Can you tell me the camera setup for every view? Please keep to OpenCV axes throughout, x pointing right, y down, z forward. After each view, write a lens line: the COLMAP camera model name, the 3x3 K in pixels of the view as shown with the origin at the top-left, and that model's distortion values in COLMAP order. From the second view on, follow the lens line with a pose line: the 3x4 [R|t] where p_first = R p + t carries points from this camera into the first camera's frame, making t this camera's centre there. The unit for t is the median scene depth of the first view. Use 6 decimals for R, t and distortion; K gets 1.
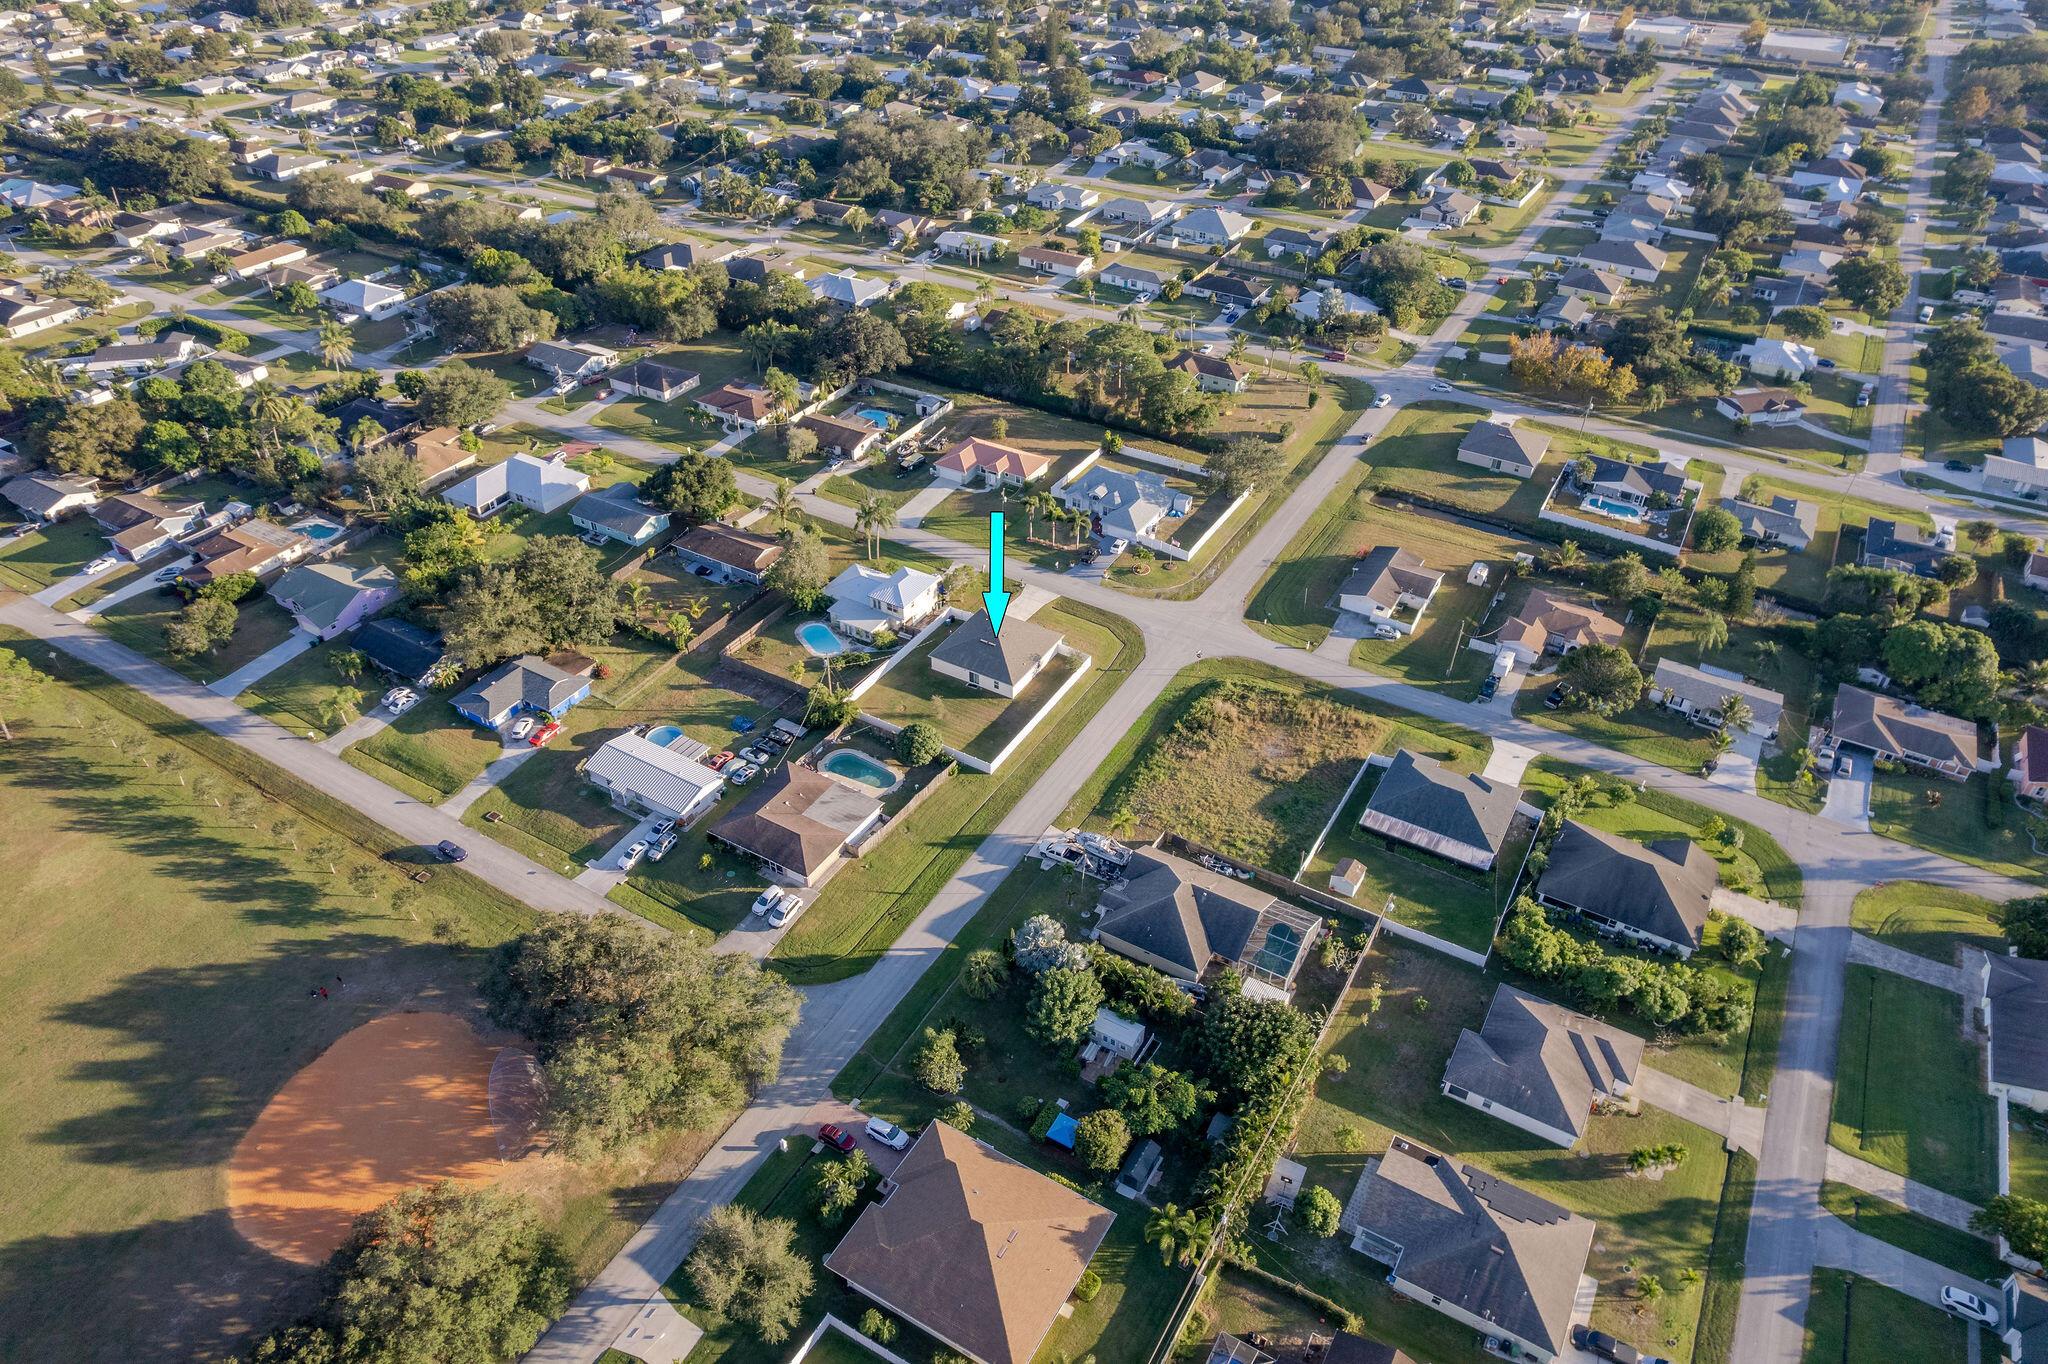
lens RADIAL K [[1317.7, 0, 1033.1], [0, 1317.7, 688.3], [0, 0, 1]] dist [-0.092080, 0.086358]
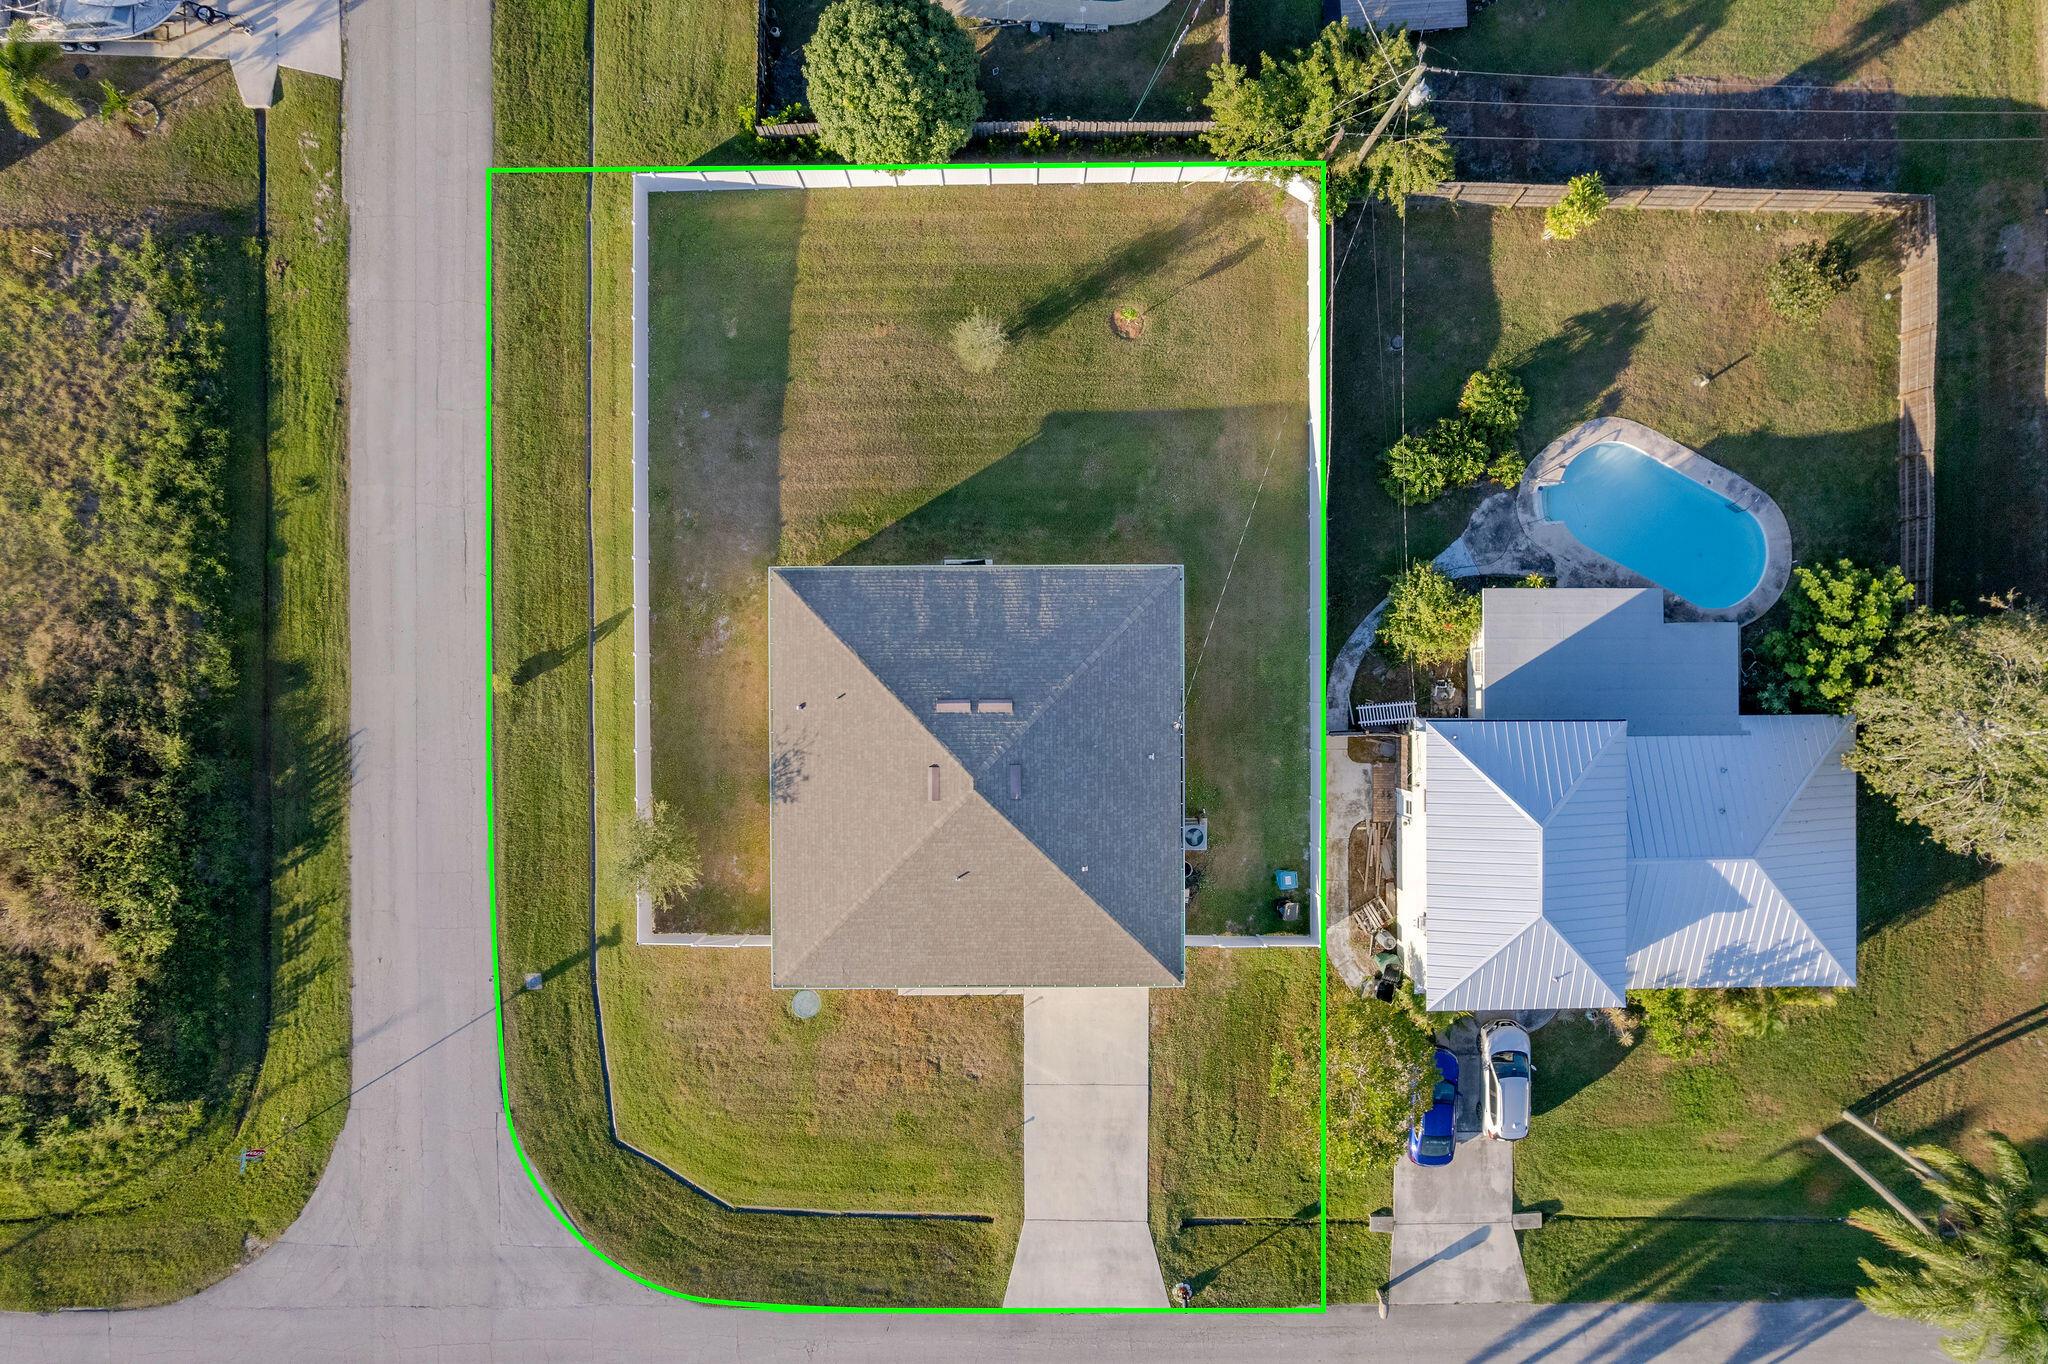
lens RADIAL K [[1317.7, 0, 1033.1], [0, 1317.7, 688.3], [0, 0, 1]] dist [-0.092080, 0.086358]
pose [[-0.860937, 0.508663, -0.007075, -0.039920], [-0.317949, -0.527183, 0.788027, -0.200681], [0.397111, 0.680691, 0.615600, 0.792179]]
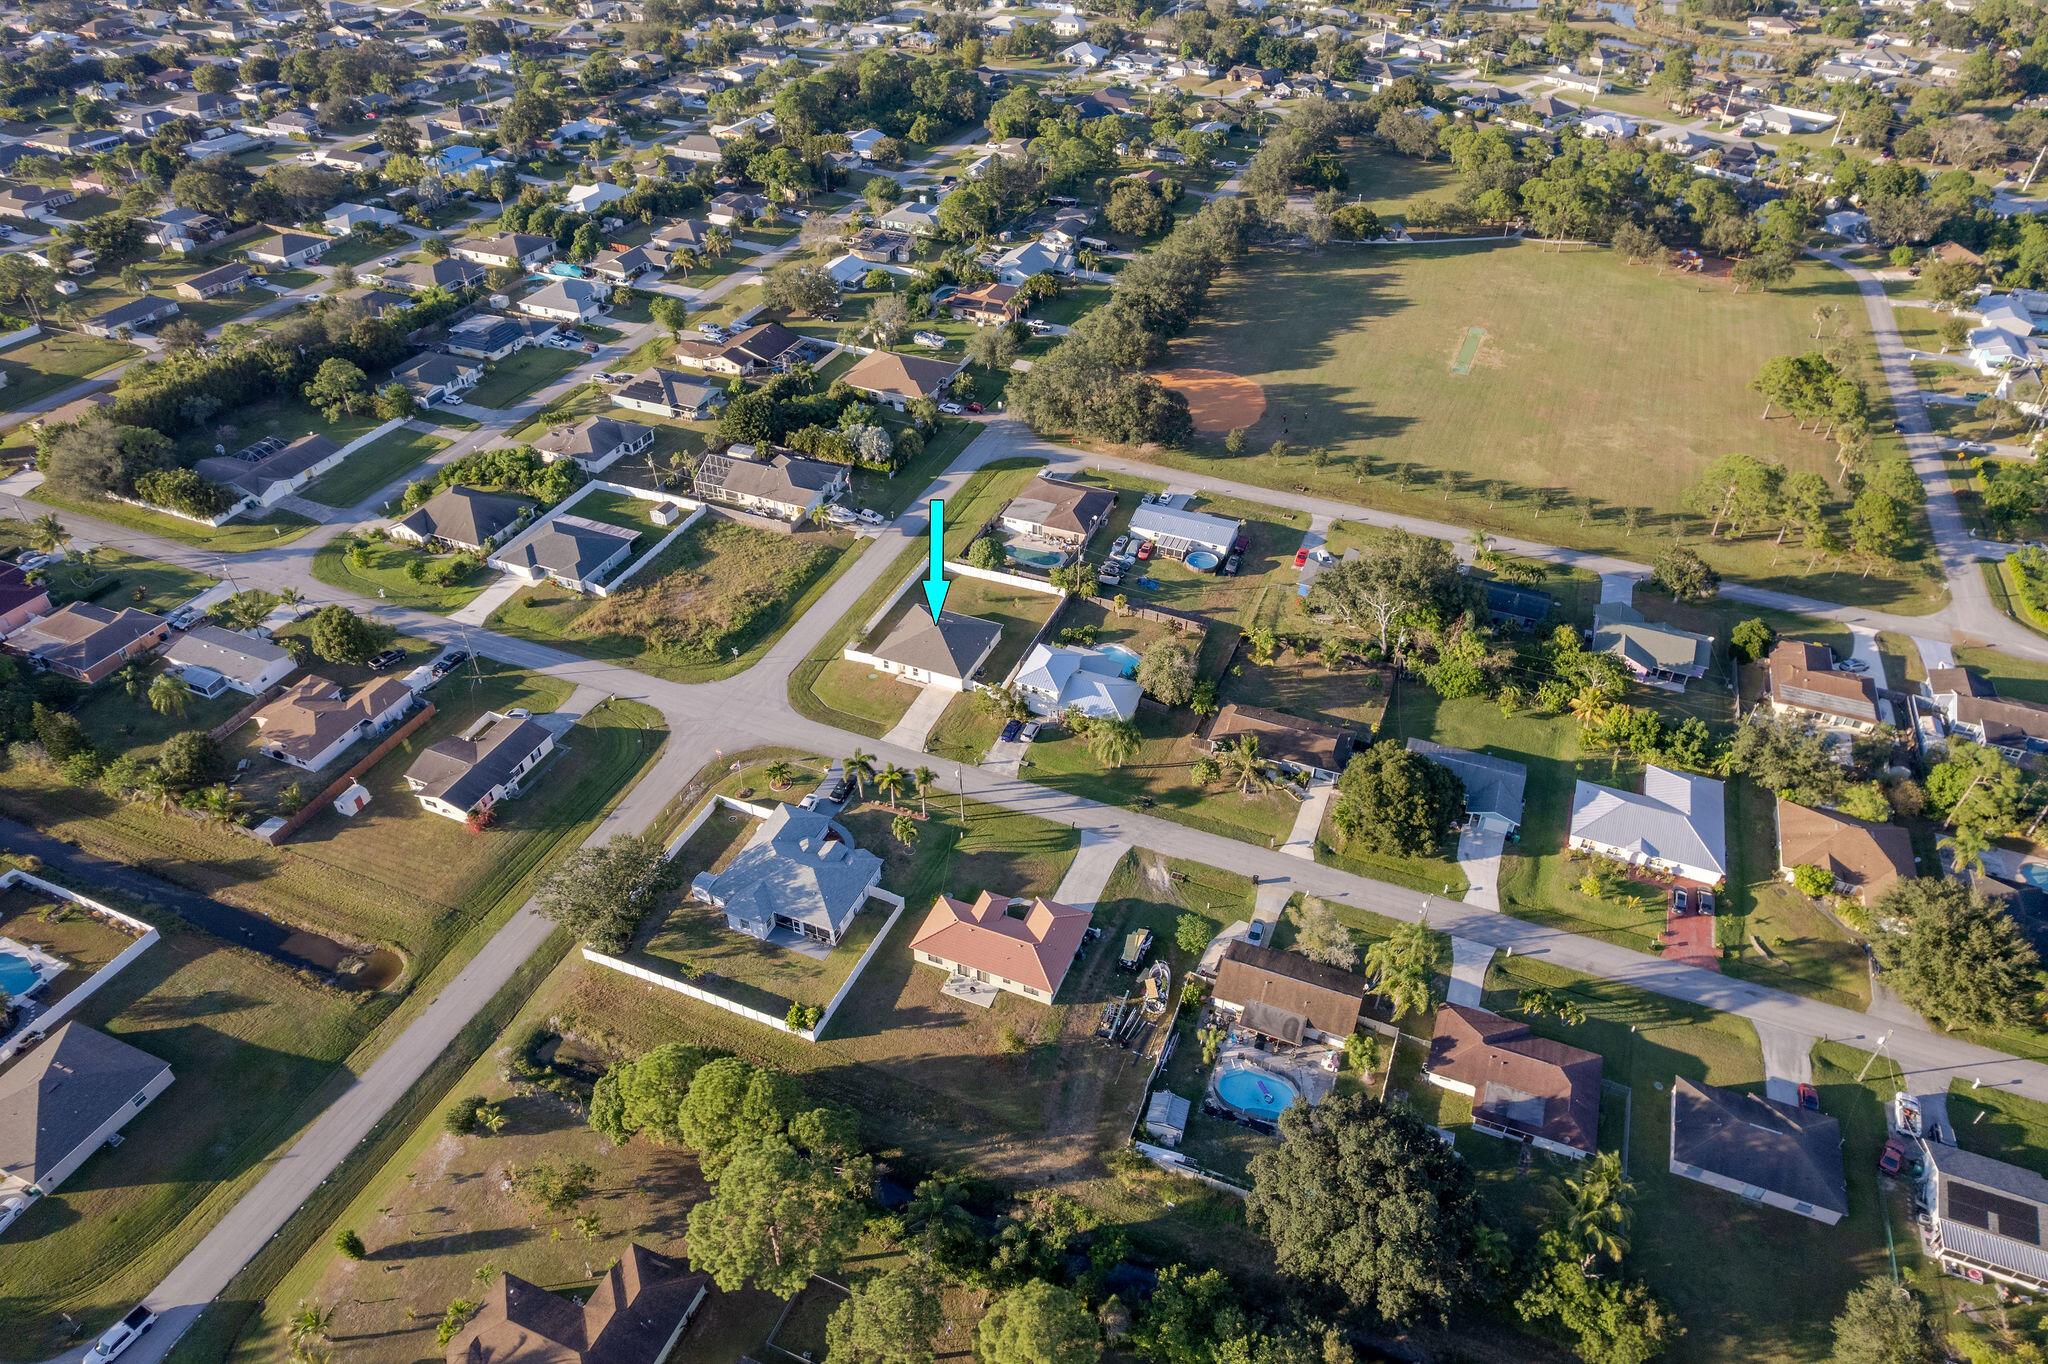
lens RADIAL K [[1317.7, 0, 1033.1], [0, 1317.7, 688.3], [0, 0, 1]] dist [-0.092080, 0.086358]
pose [[-0.989475, 0.072736, -0.125097, 0.027156], [-0.101969, 0.262921, 0.959414, -0.925305], [0.102675, 0.962072, -0.252736, 1.211329]]
